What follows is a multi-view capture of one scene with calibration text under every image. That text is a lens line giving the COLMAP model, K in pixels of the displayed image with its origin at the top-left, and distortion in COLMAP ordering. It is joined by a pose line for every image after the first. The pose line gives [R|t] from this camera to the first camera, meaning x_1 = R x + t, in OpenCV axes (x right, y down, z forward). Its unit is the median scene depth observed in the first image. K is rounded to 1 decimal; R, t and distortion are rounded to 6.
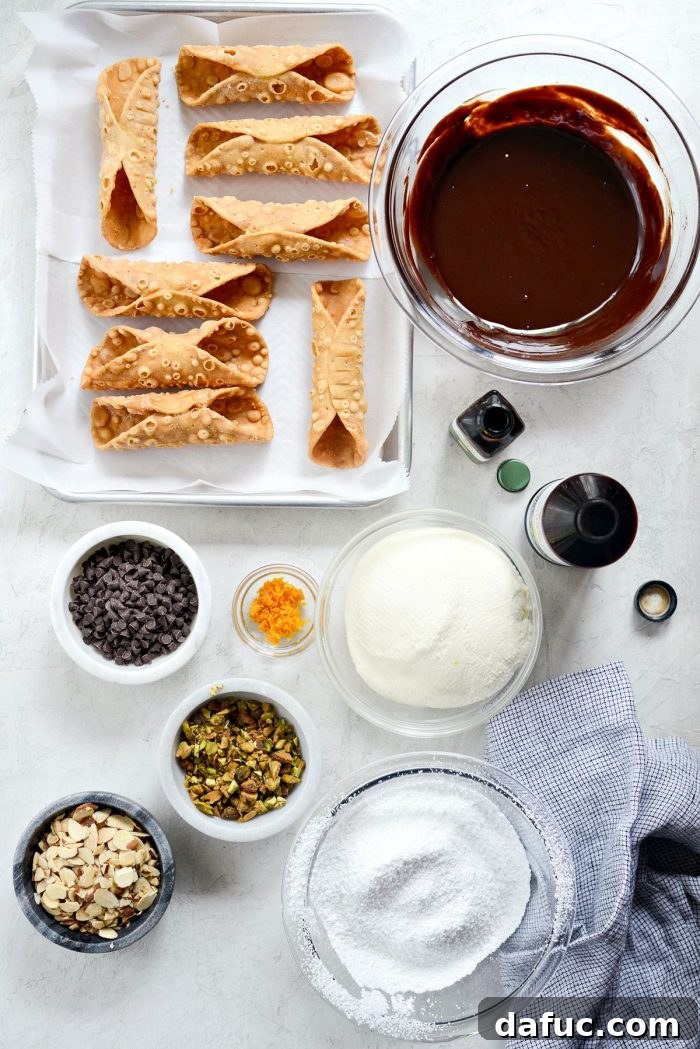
lens RADIAL K [[1679.3, 0, 350.0], [0, 1679.3, 524.5], [0, 0, 1]] dist [-0.147204, -0.036281]
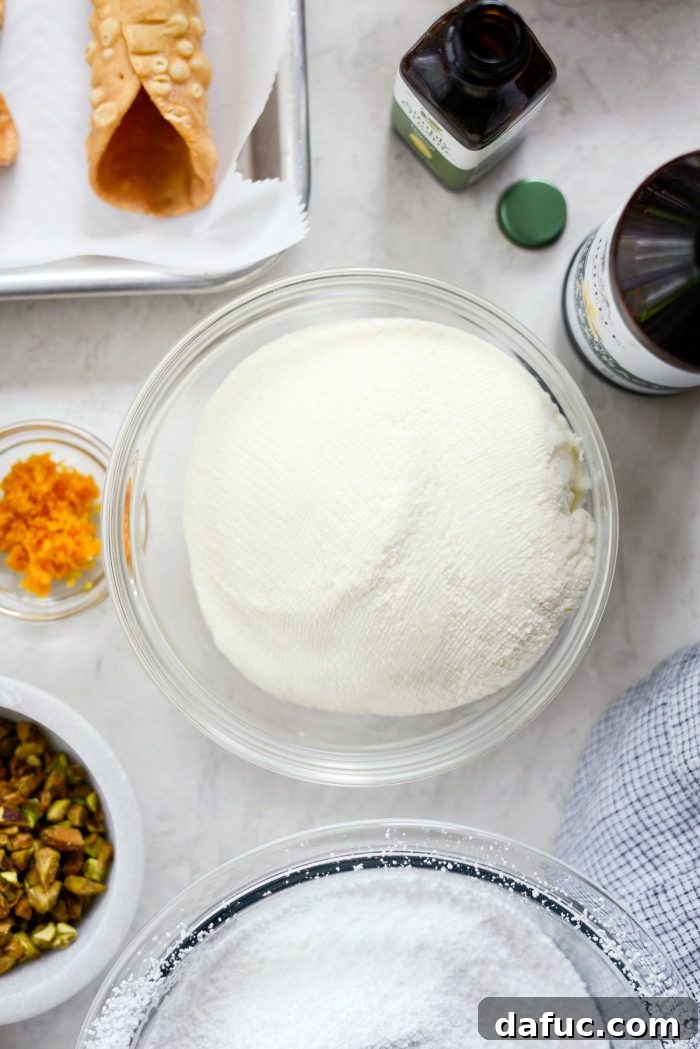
lens RADIAL K [[1679.3, 0, 350.0], [0, 1679.3, 524.5], [0, 0, 1]] dist [-0.147204, -0.036281]
pose [[0.998708, -0.050774, 0.002197, 0.041919], [0.050733, 0.998583, 0.016084, 0.049440], [-0.003011, -0.015952, 0.999868, 0.544575]]
